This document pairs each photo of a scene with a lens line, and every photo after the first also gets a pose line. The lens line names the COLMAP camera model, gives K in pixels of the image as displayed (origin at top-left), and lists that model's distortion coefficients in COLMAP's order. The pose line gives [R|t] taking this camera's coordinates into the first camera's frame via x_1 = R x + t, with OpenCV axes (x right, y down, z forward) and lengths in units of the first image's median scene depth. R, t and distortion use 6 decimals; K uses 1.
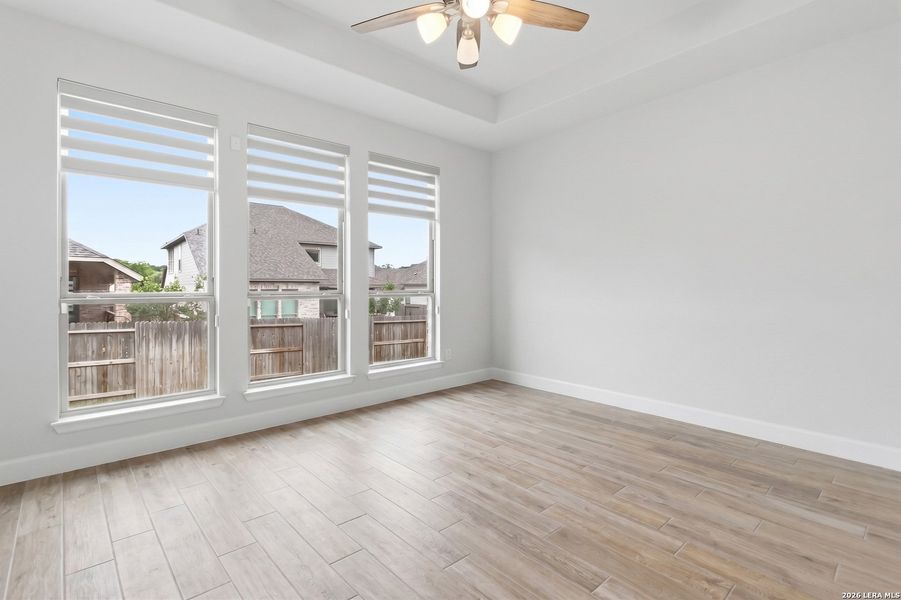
lens RADIAL K [[432.8, 0, 450.5], [0, 432.8, 300.0], [0, 0, 1]] dist [0.000468, 0.000150]
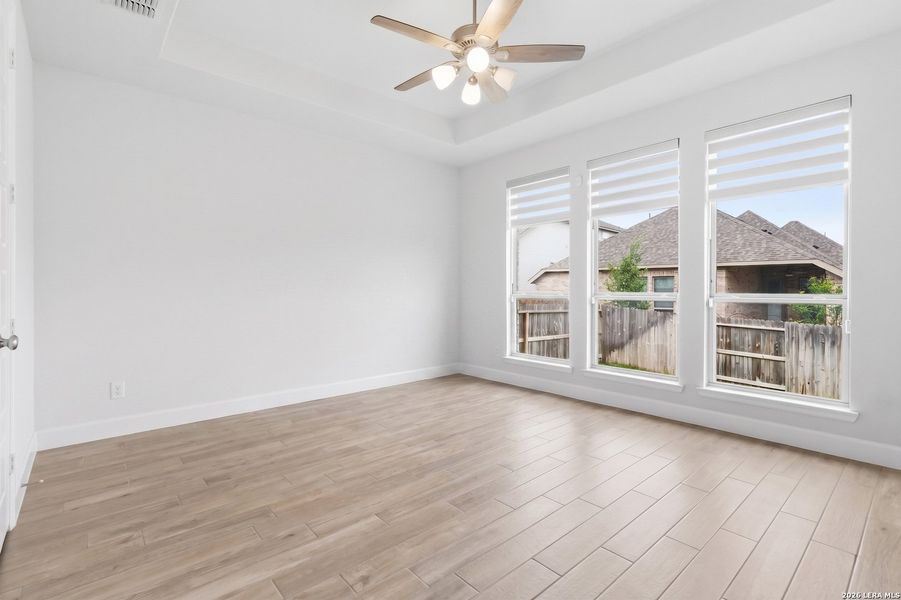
lens RADIAL K [[421.9, 0, 465.1], [0, 421.9, 286.2], [0, 0, 1]] dist [0.016109, 0.000073]
pose [[0.002196, -0.002873, -0.999993, 0.307050], [-0.040251, 0.999185, -0.002959, -0.002517], [0.999187, 0.040257, 0.002079, 0.235108]]
